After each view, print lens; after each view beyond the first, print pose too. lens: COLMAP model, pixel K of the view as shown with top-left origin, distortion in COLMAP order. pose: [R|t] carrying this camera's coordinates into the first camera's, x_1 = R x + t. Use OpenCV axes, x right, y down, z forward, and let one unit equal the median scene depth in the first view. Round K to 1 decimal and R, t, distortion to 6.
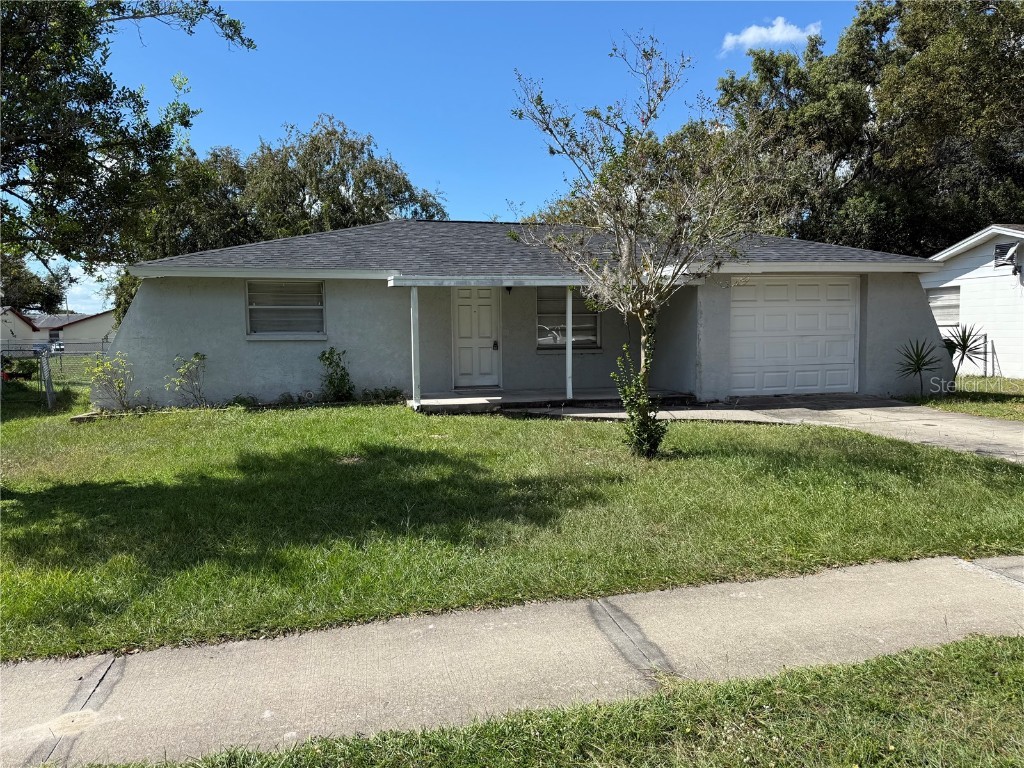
lens RADIAL K [[717.0, 0, 509.1], [0, 717.0, 385.6], [0, 0, 1]] dist [0.080898, -0.121427]
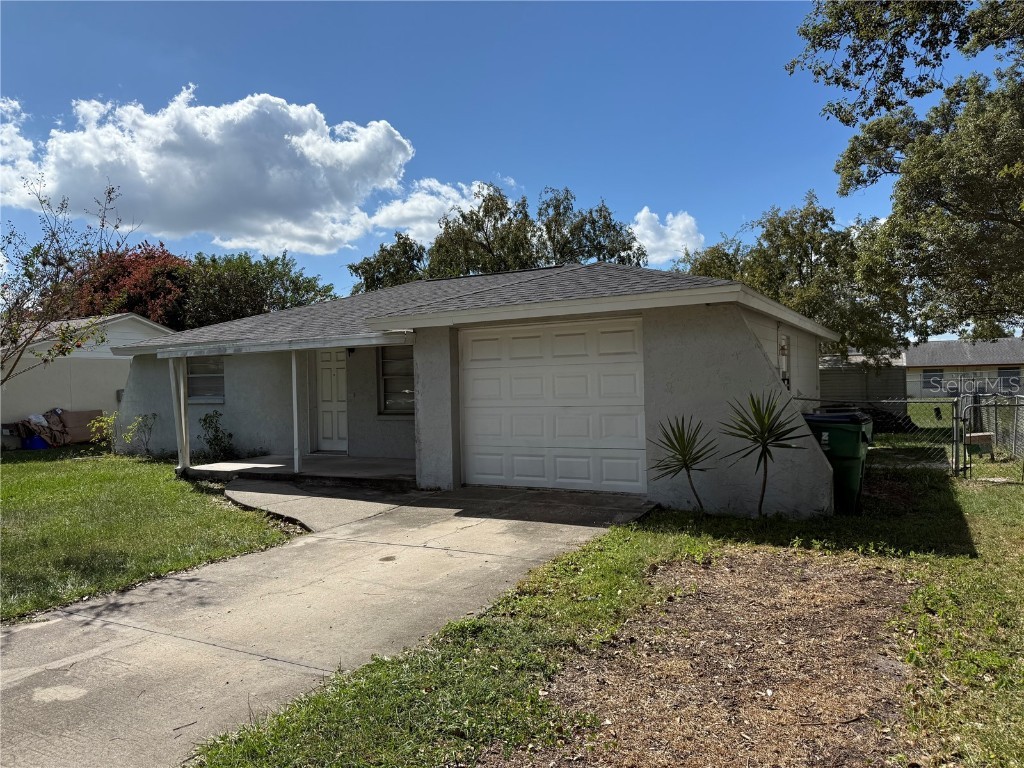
lens RADIAL K [[717.0, 0, 509.1], [0, 717.0, 385.6], [0, 0, 1]] dist [0.080898, -0.121427]
pose [[0.749391, -0.003616, -0.662118, 0.847972], [-0.034294, 0.998431, -0.044266, -0.057554], [0.661240, 0.055879, 0.748091, 0.456402]]
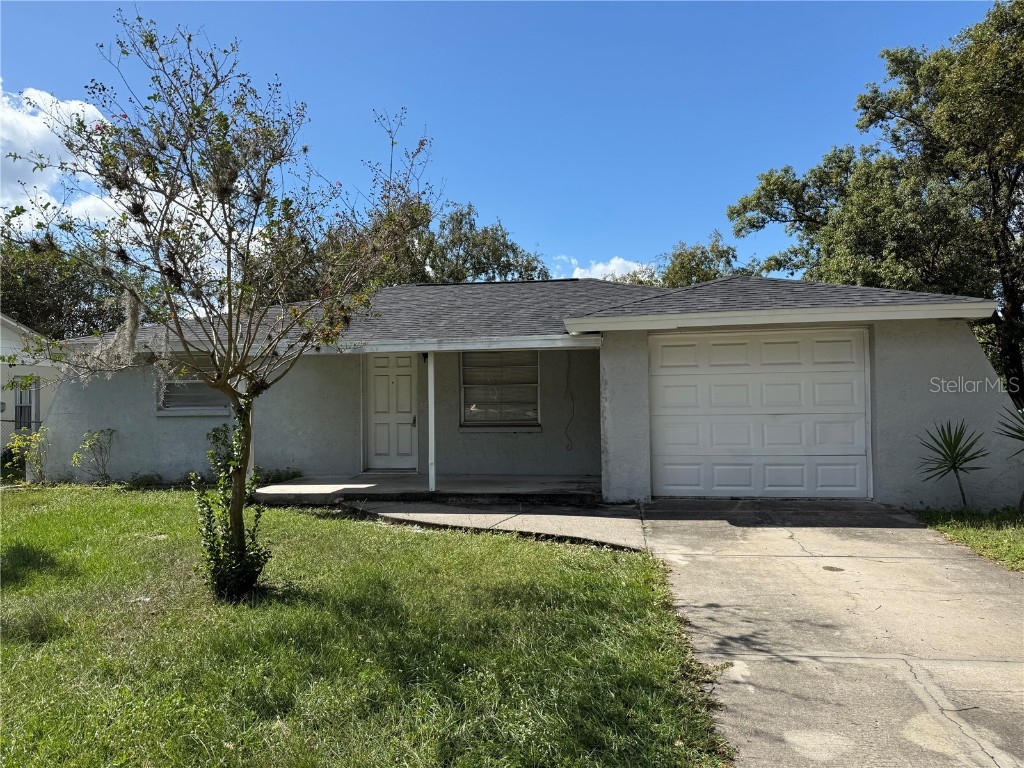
lens RADIAL K [[717.0, 0, 509.1], [0, 717.0, 385.6], [0, 0, 1]] dist [0.080898, -0.121427]
pose [[0.935300, -0.008279, -0.353760, 0.424711], [-0.024373, 0.995845, -0.087746, -0.028962], [0.353016, 0.090692, 0.931211, 0.258407]]
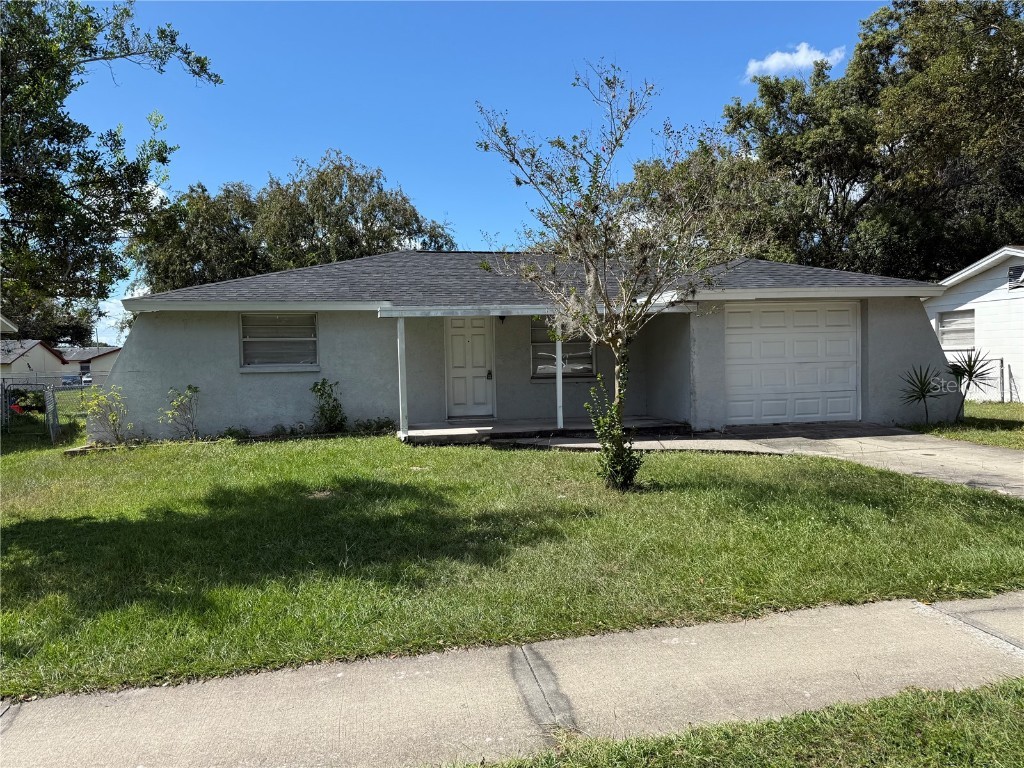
lens RADIAL K [[717.0, 0, 509.1], [0, 717.0, 385.6], [0, 0, 1]] dist [0.080898, -0.121427]
pose [[0.999254, -0.008512, -0.037664, 0.048836], [0.007074, 0.999247, -0.038162, -0.003467], [0.037961, 0.037867, 0.998562, 0.011518]]
